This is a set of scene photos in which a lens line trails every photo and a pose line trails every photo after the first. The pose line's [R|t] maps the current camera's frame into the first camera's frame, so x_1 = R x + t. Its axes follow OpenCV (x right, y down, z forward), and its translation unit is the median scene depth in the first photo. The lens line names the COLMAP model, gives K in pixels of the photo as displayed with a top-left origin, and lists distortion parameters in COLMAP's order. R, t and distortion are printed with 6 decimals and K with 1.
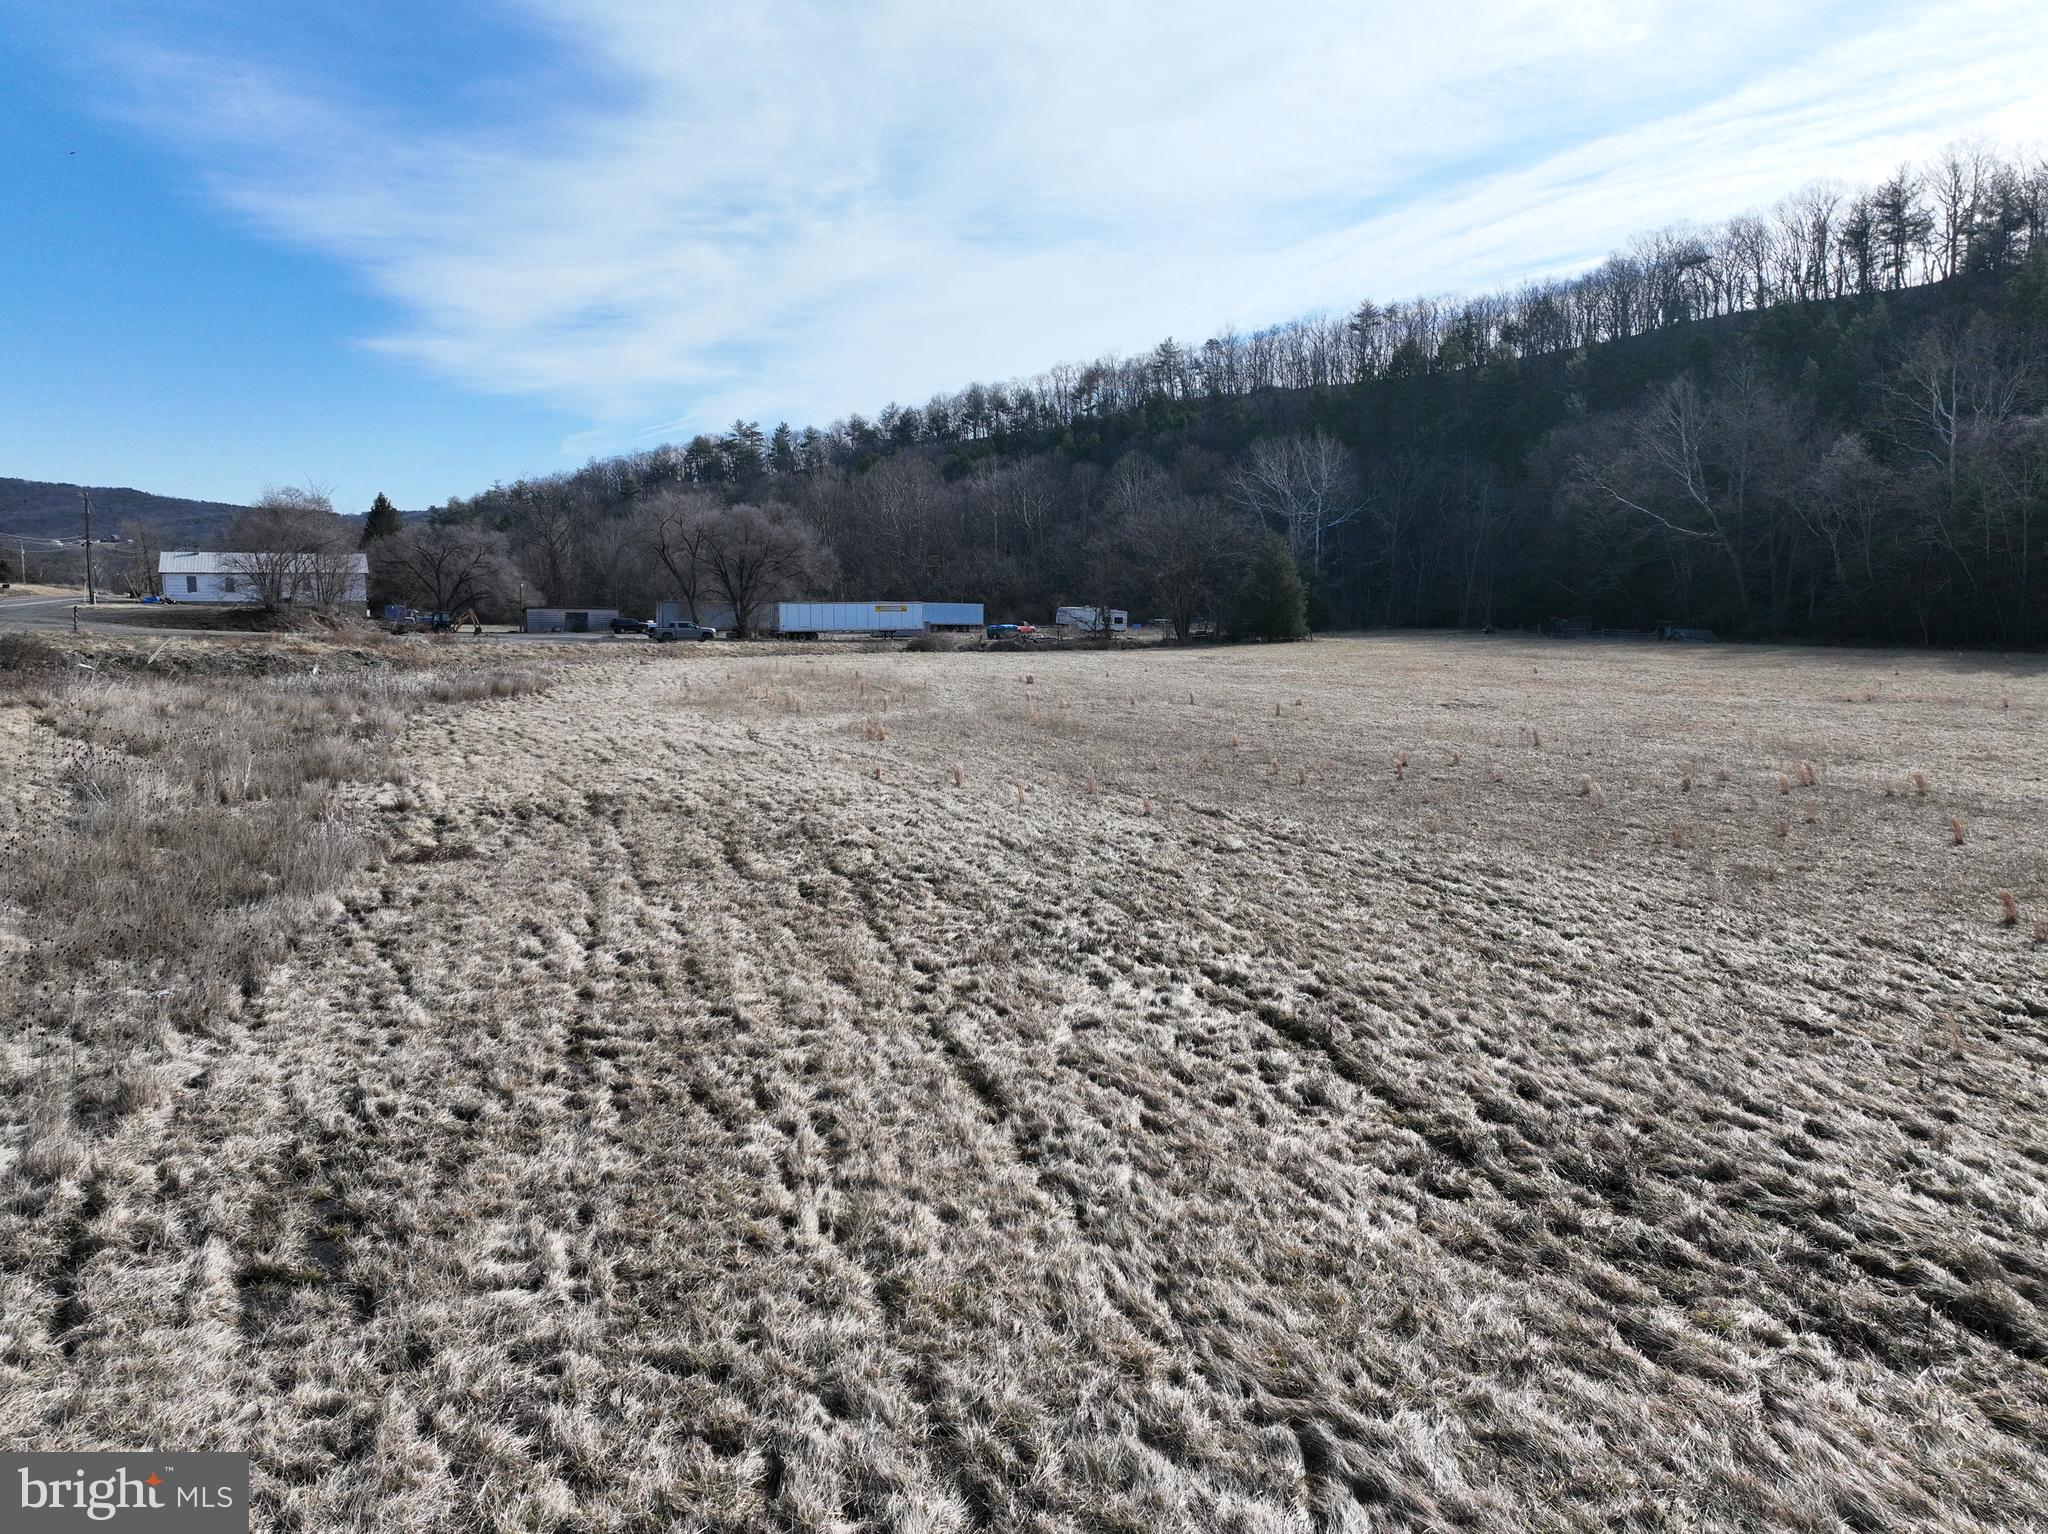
lens RADIAL K [[1428.5, 0, 1022.0], [0, 1428.5, 768.1], [0, 0, 1]] dist [-0.003871, 0.017147]
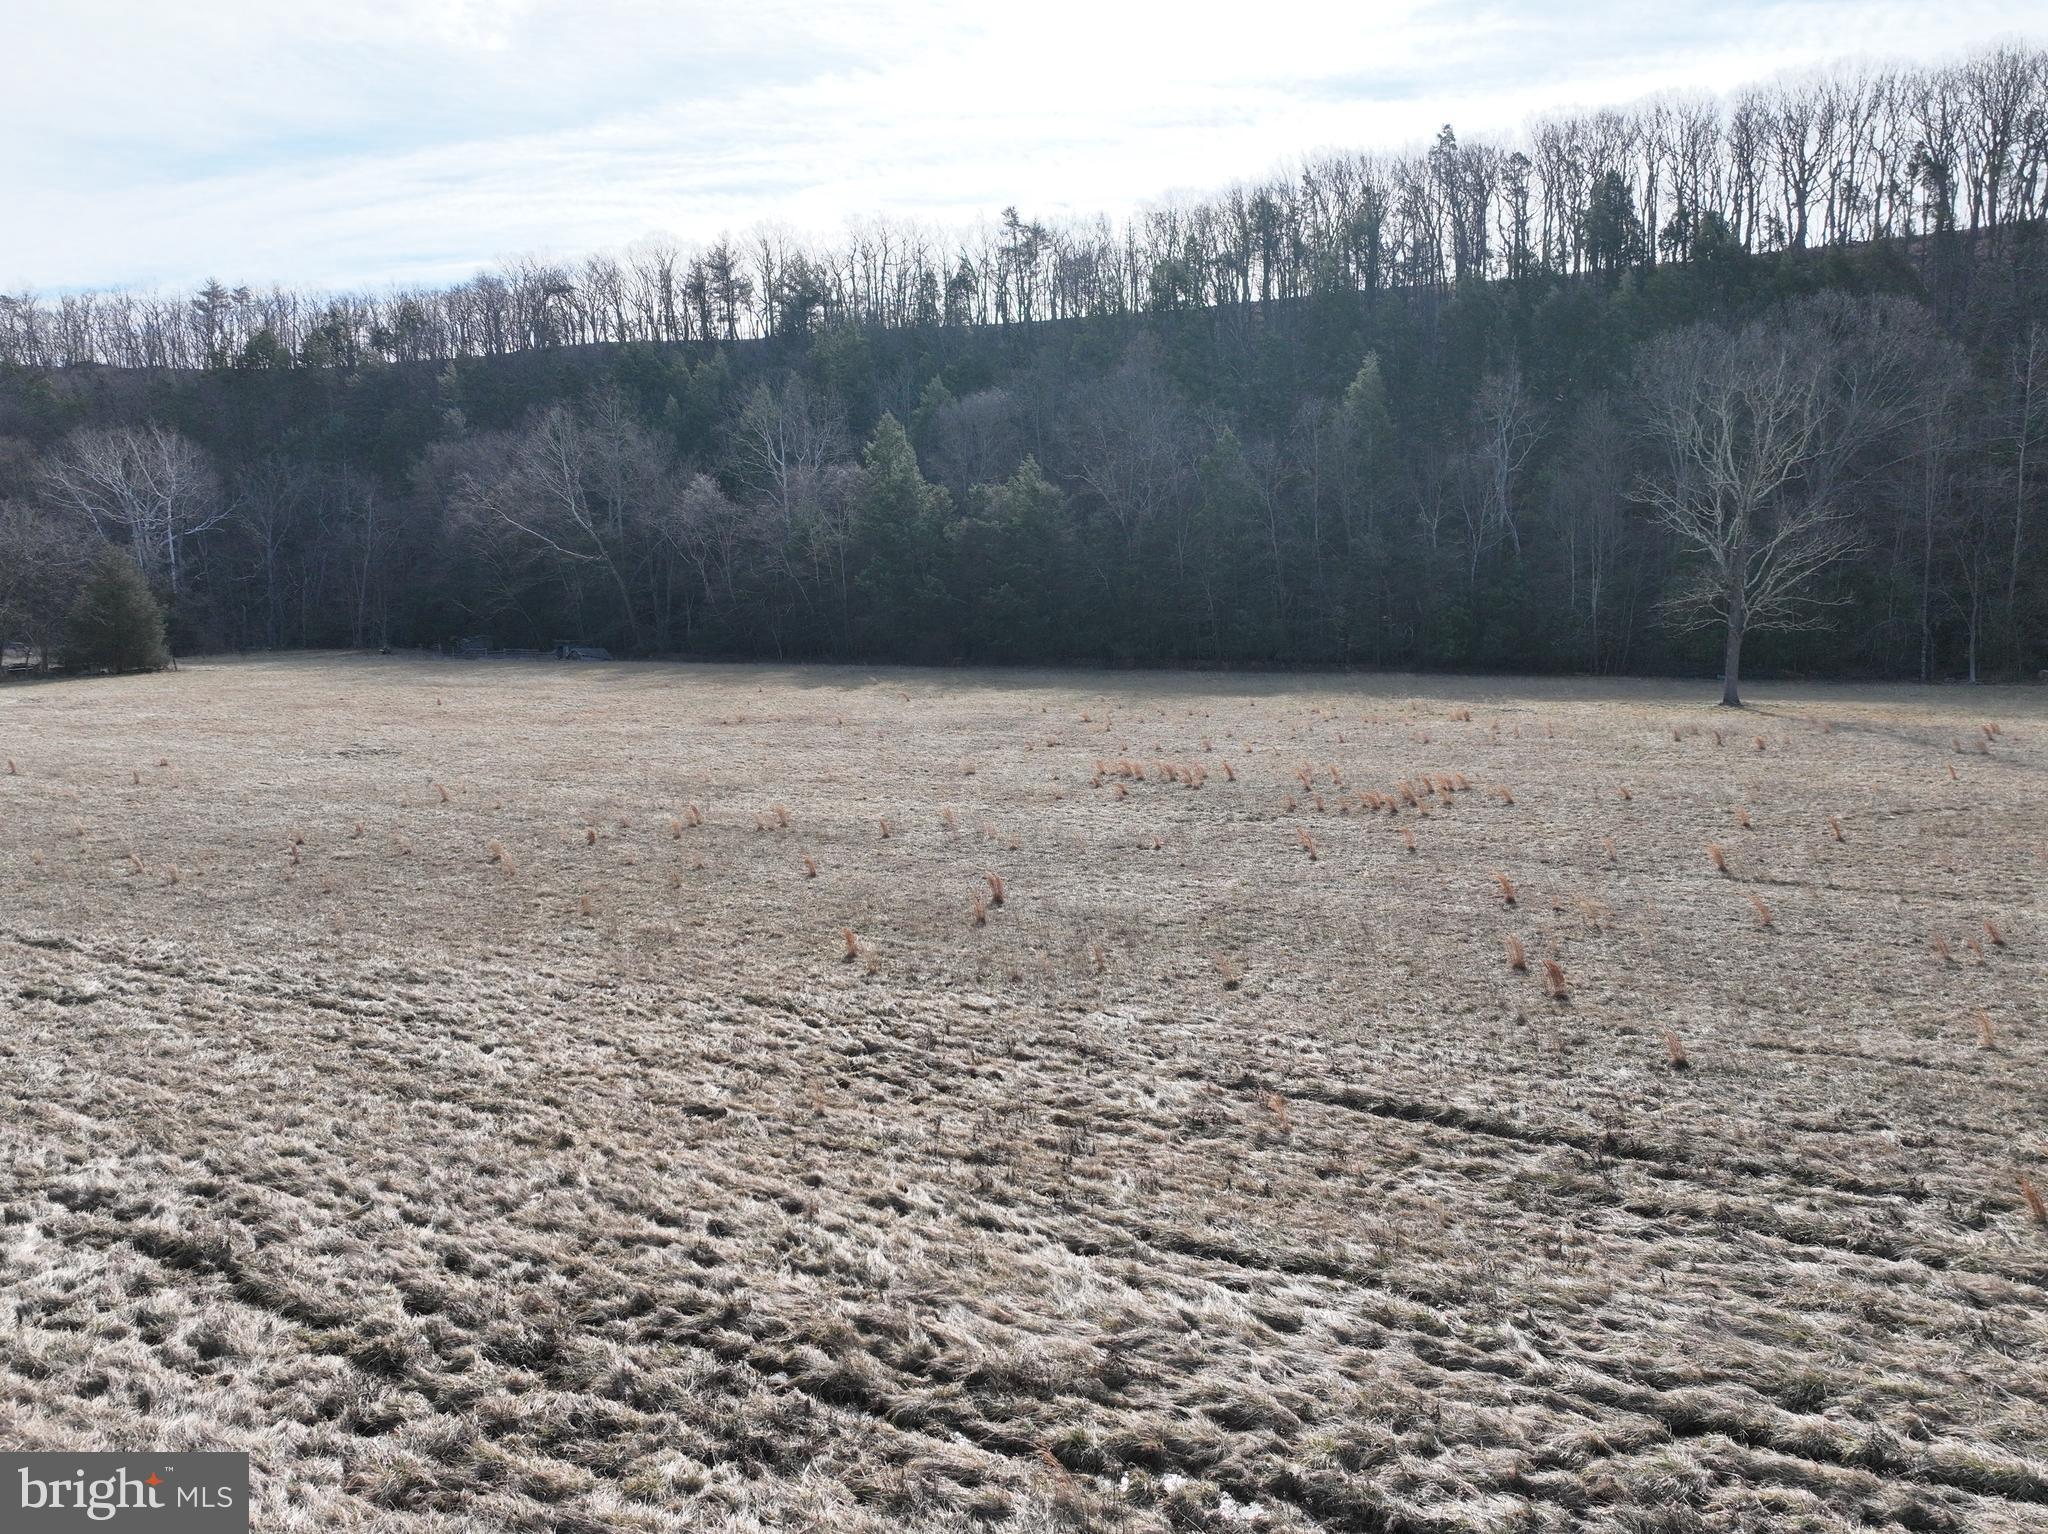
lens RADIAL K [[1448.1, 0, 1030.4], [0, 1448.1, 770.4], [0, 0, 1]] dist [-0.012906, 0.022787]
pose [[0.744123, -0.078916, 0.663365, 0.008425], [0.082854, 0.996233, 0.025574, -0.058640], [-0.662884, 0.035933, 0.747859, -0.010544]]
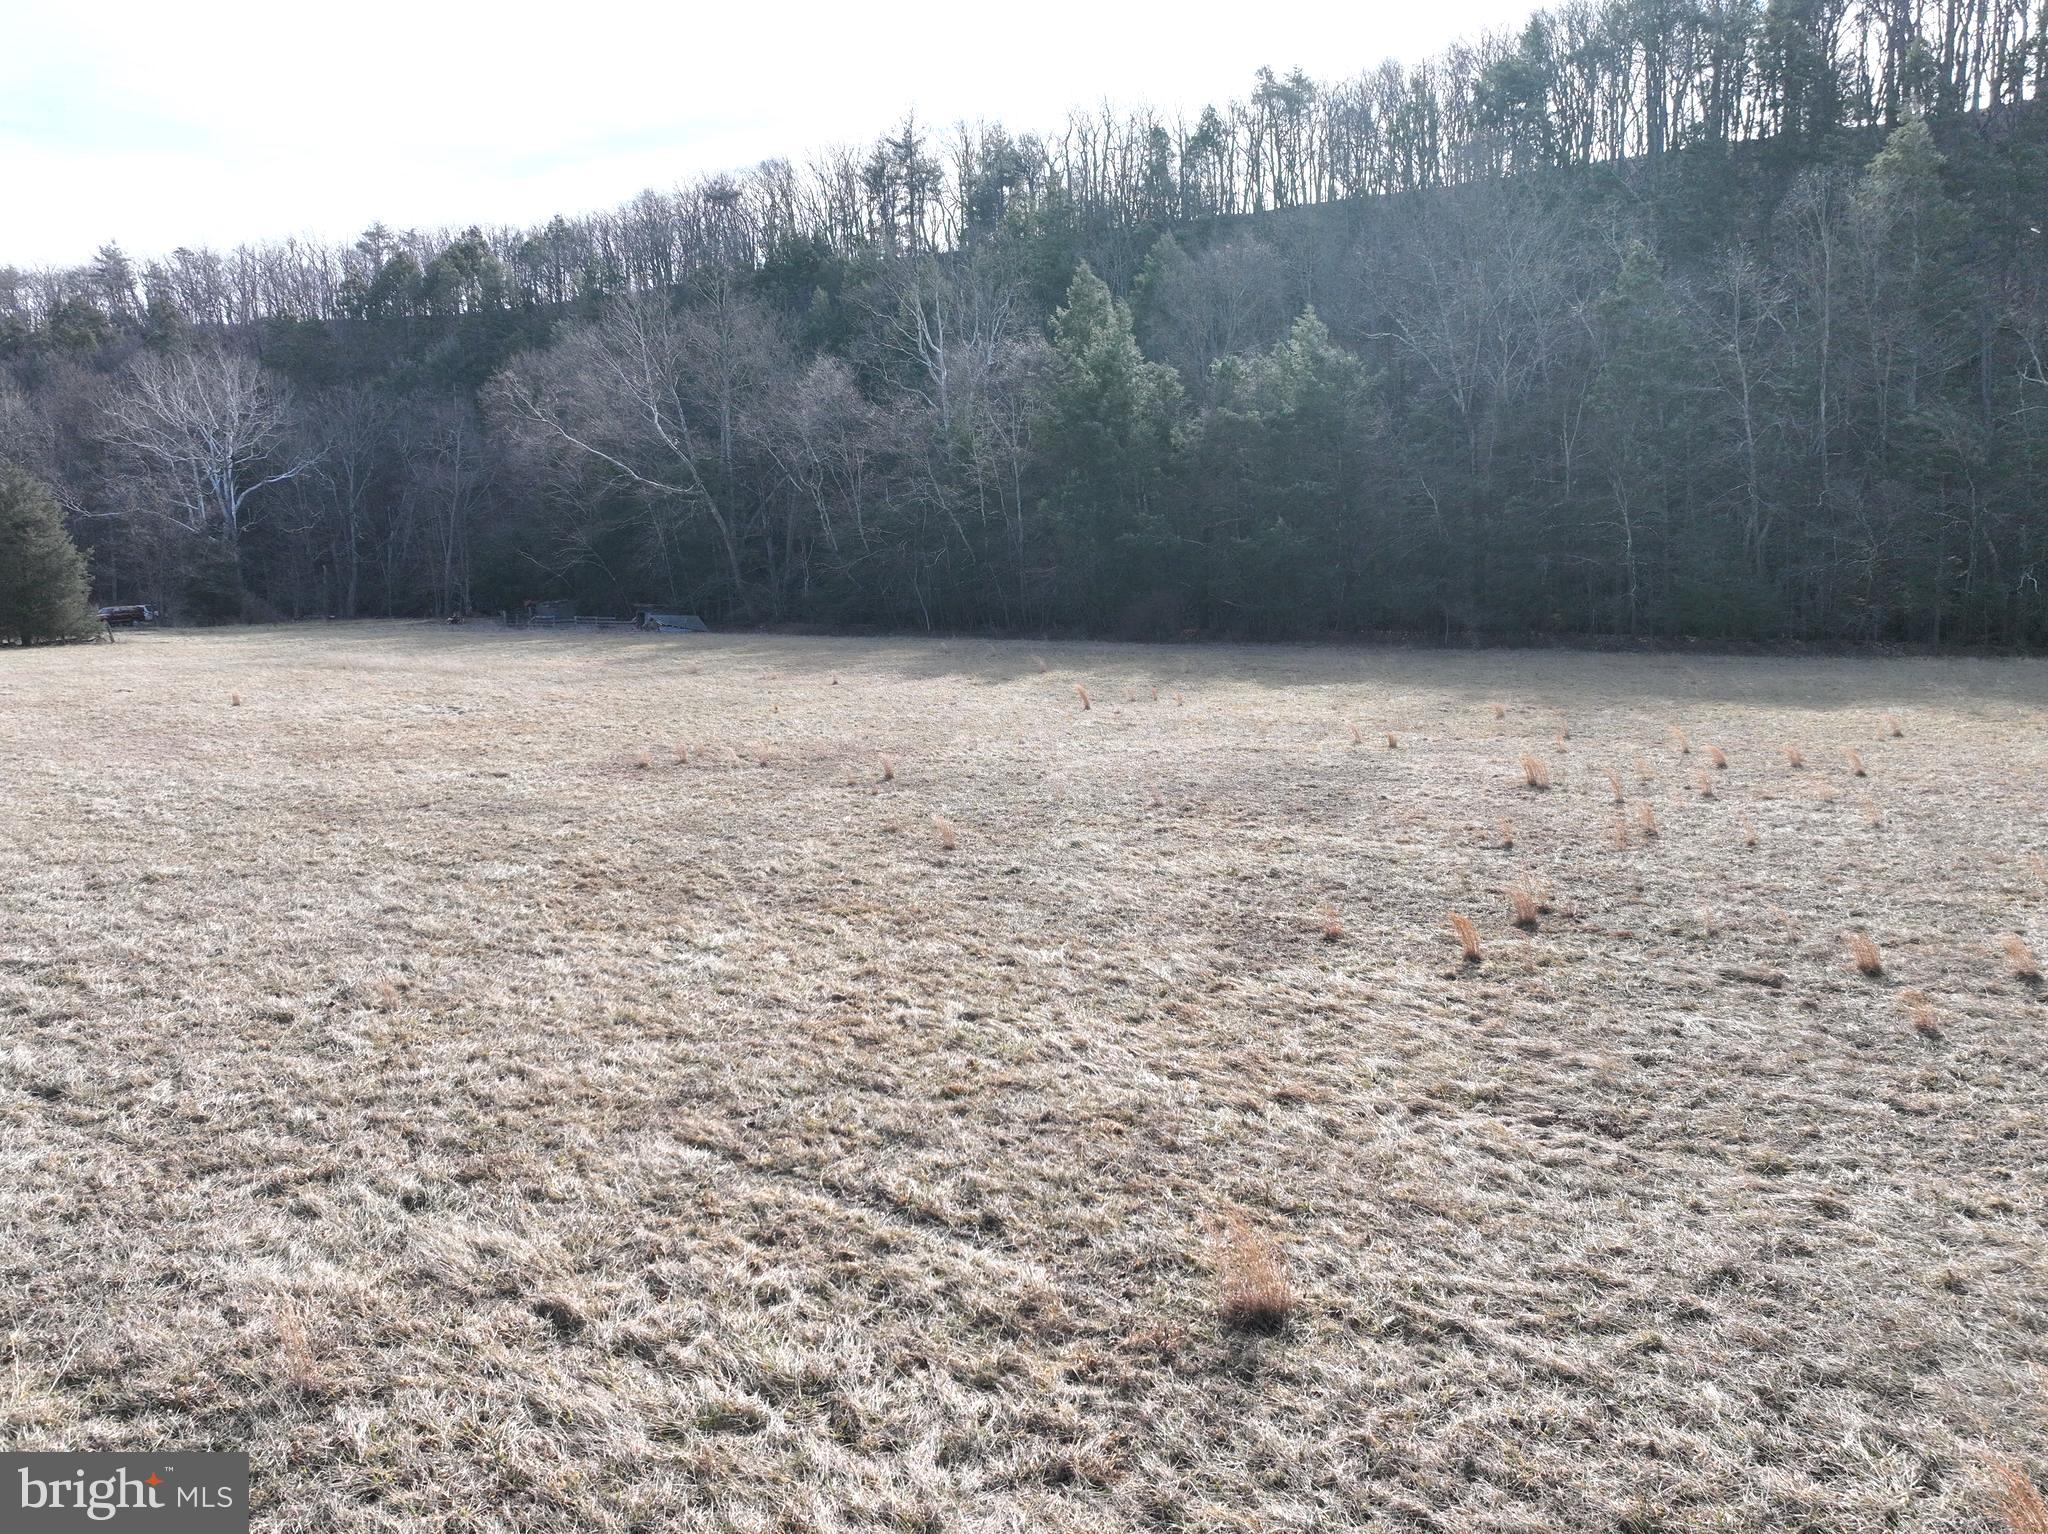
lens RADIAL K [[1428.5, 0, 1059.6], [0, 1428.5, 828.9], [0, 0, 1]] dist [-0.003871, 0.017147]
pose [[0.829444, -0.096042, 0.550272, 1.374324], [0.069968, 0.995213, 0.068235, -0.149771], [-0.554191, -0.018096, 0.832193, 1.675191]]
